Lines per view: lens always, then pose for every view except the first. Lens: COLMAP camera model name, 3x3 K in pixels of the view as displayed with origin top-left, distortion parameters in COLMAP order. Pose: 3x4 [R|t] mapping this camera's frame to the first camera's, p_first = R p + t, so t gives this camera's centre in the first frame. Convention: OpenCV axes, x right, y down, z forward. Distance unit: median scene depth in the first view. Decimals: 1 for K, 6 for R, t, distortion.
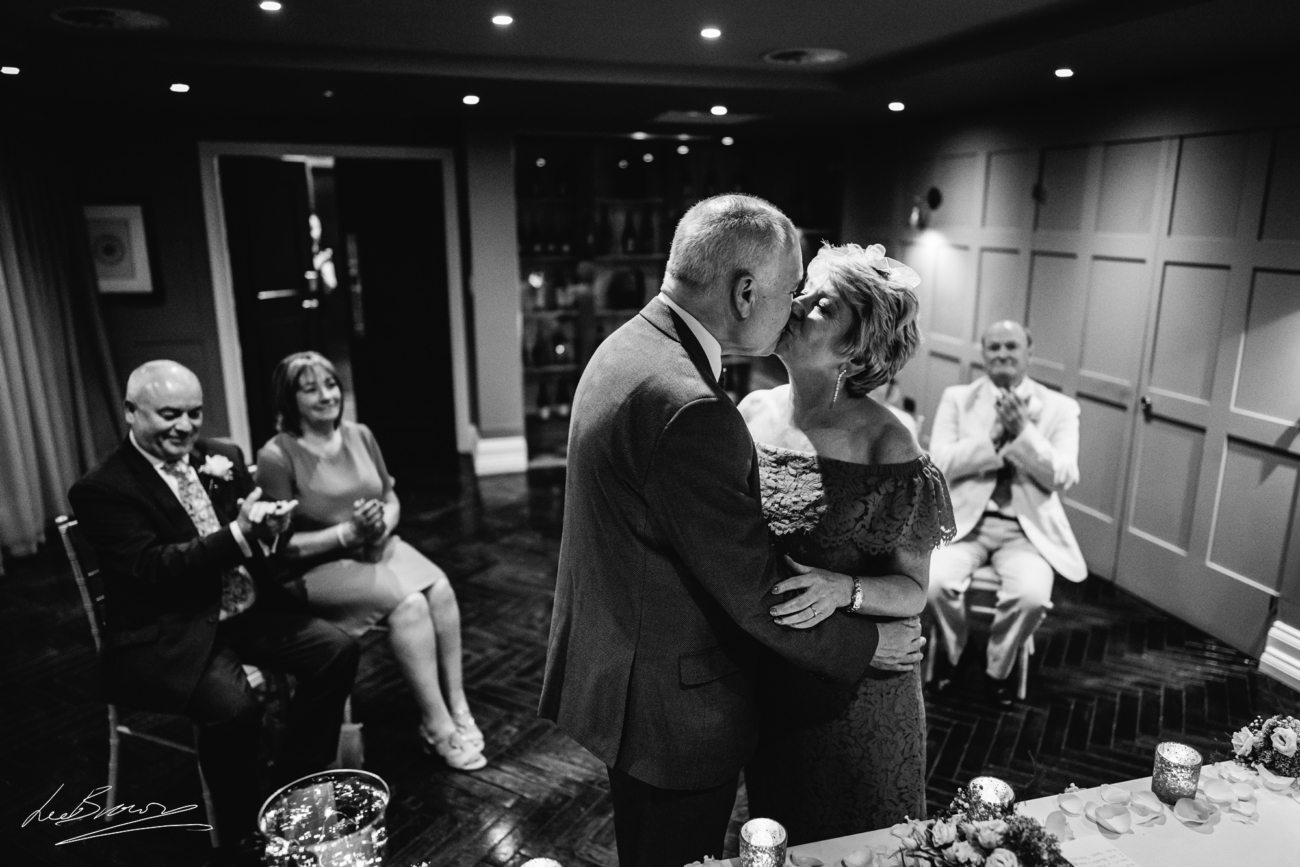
lens RADIAL K [[846.1, 0, 645.9], [0, 846.1, 425.7], [0, 0, 1]] dist [0.002757, -0.003982]
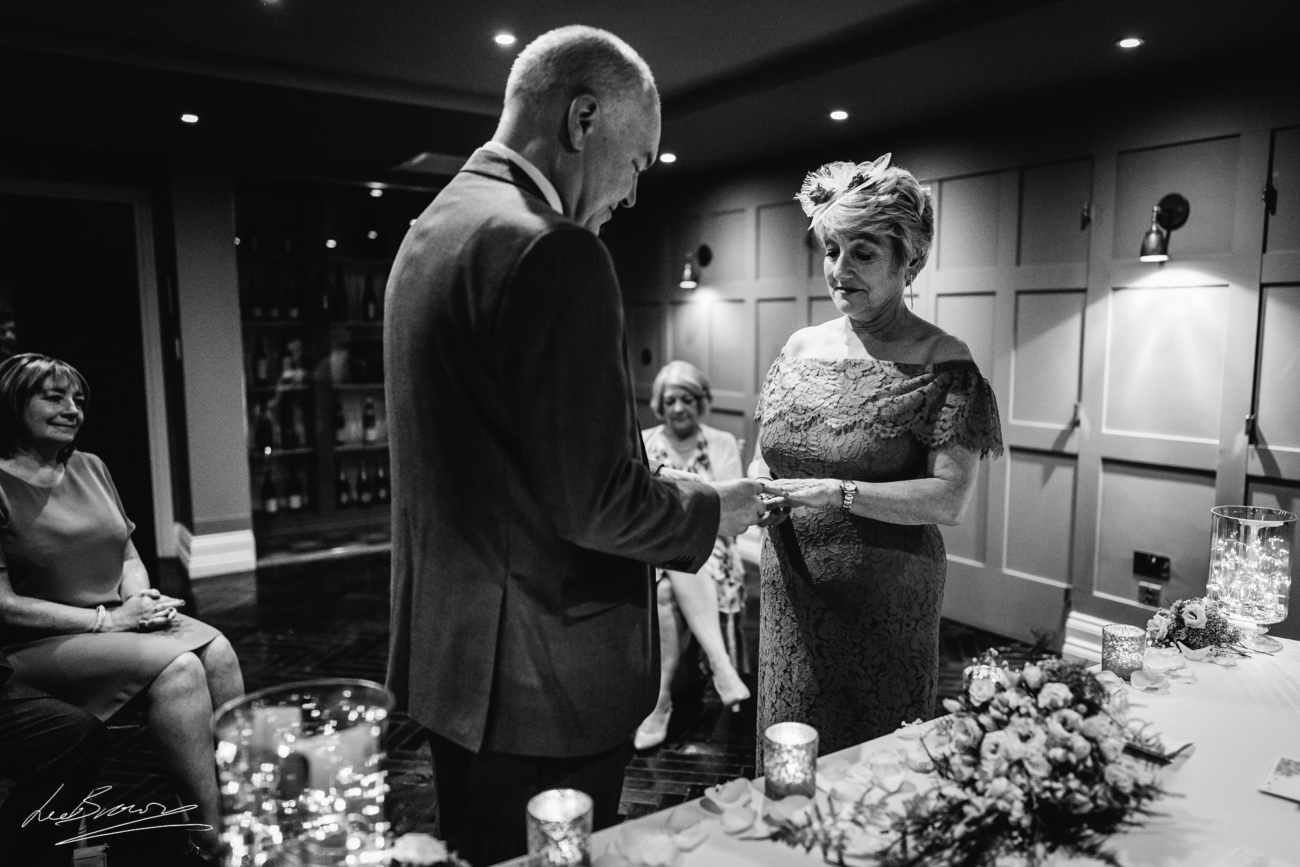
lens RADIAL K [[922.5, 0, 655.9], [0, 922.5, 443.4], [0, 0, 1]] dist [-0.011933, -0.000033]
pose [[0.948818, -0.029883, 0.314407, -0.095107], [0.065561, 0.992464, -0.103521, 0.093316], [-0.308944, 0.118836, 0.943627, 0.039782]]
